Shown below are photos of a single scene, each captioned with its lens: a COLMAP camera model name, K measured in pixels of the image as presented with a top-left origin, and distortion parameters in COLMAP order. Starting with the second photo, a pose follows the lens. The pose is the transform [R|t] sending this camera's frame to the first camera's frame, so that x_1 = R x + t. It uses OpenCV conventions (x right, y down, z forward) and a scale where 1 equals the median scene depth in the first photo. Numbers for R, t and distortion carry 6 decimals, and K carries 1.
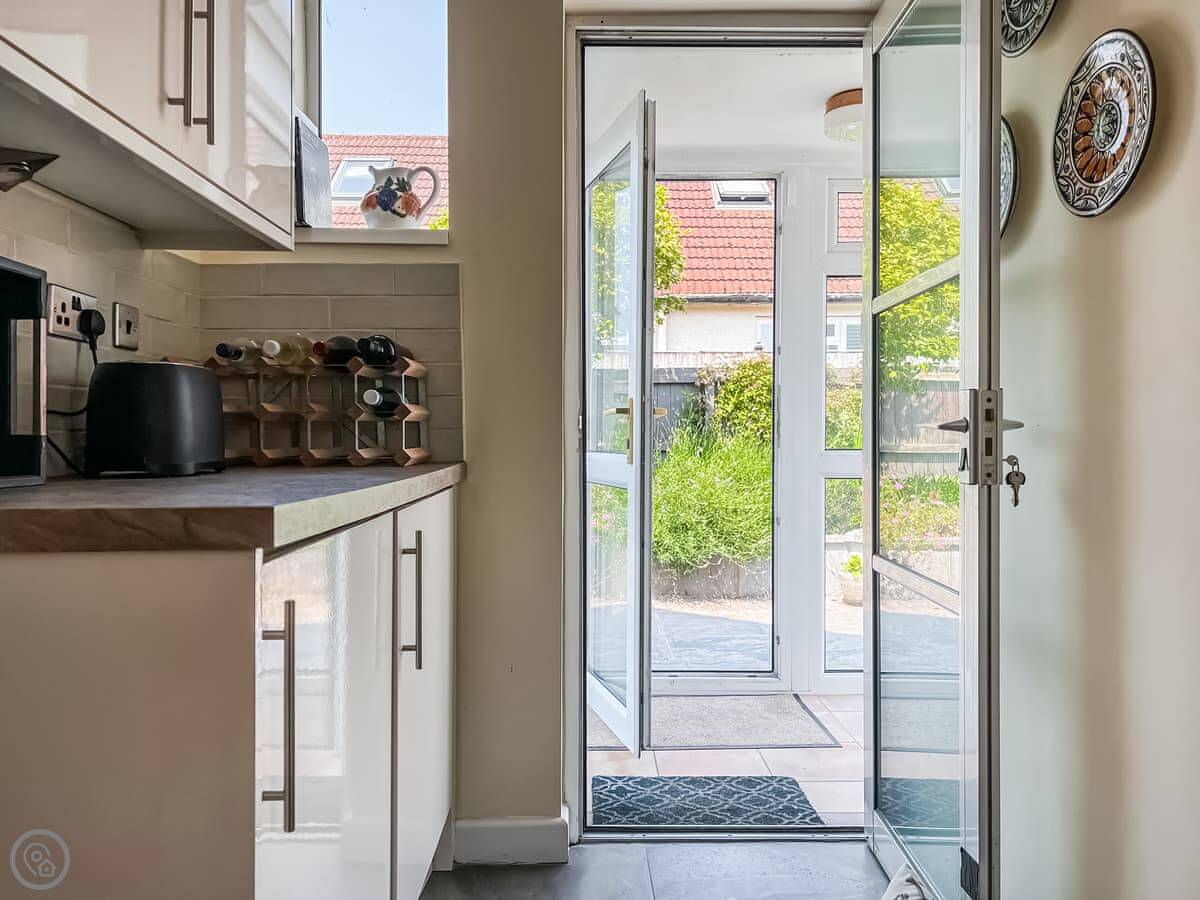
lens RADIAL K [[893.9, 0, 603.1], [0, 893.9, 438.1], [0, 0, 1]] dist [0.047870, -0.064554]
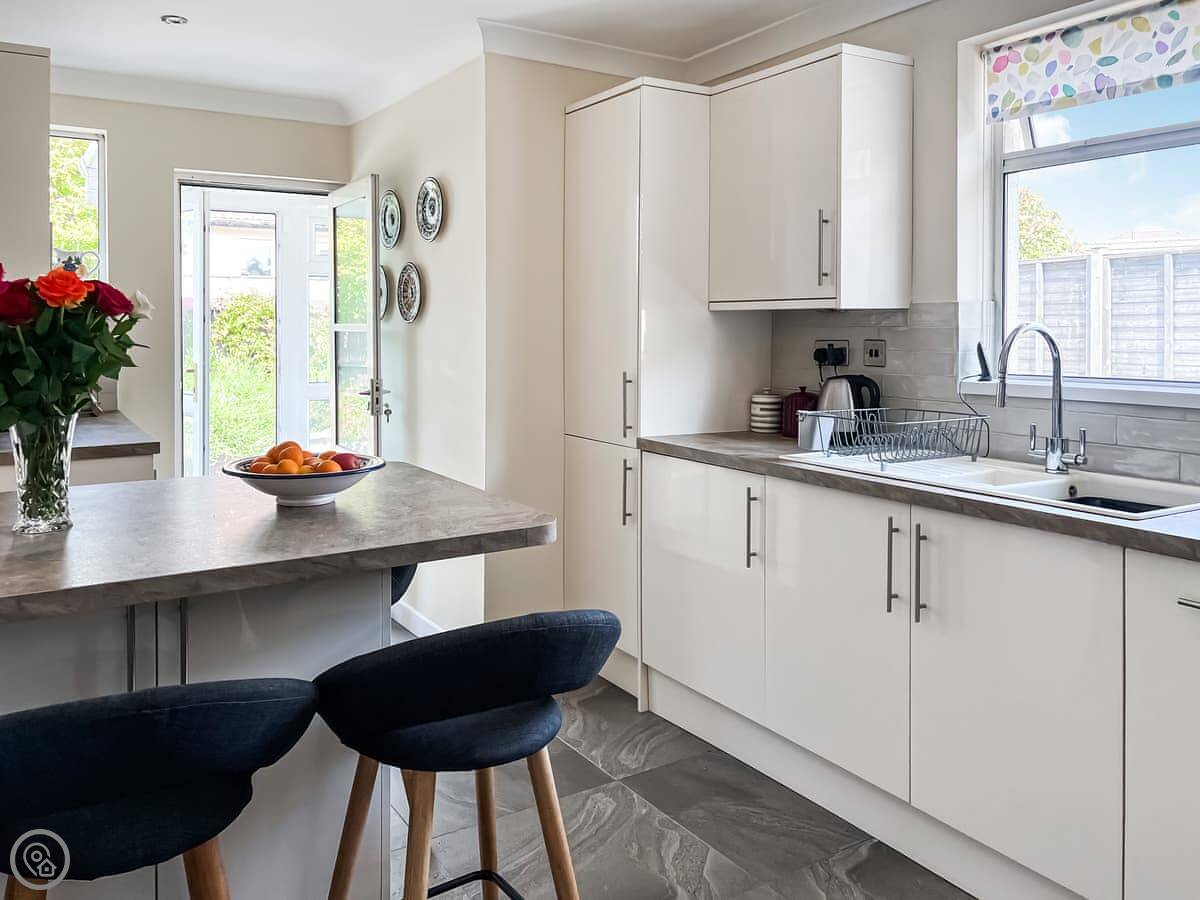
lens RADIAL K [[906.5, 0, 567.8], [0, 906.5, 332.4], [0, 0, 1]] dist [0.059606, -0.076770]
pose [[0.862837, -0.005359, 0.505453, -0.235827], [0.004241, 0.999985, 0.003363, -0.106433], [-0.505464, -0.000758, 0.862847, -0.855207]]
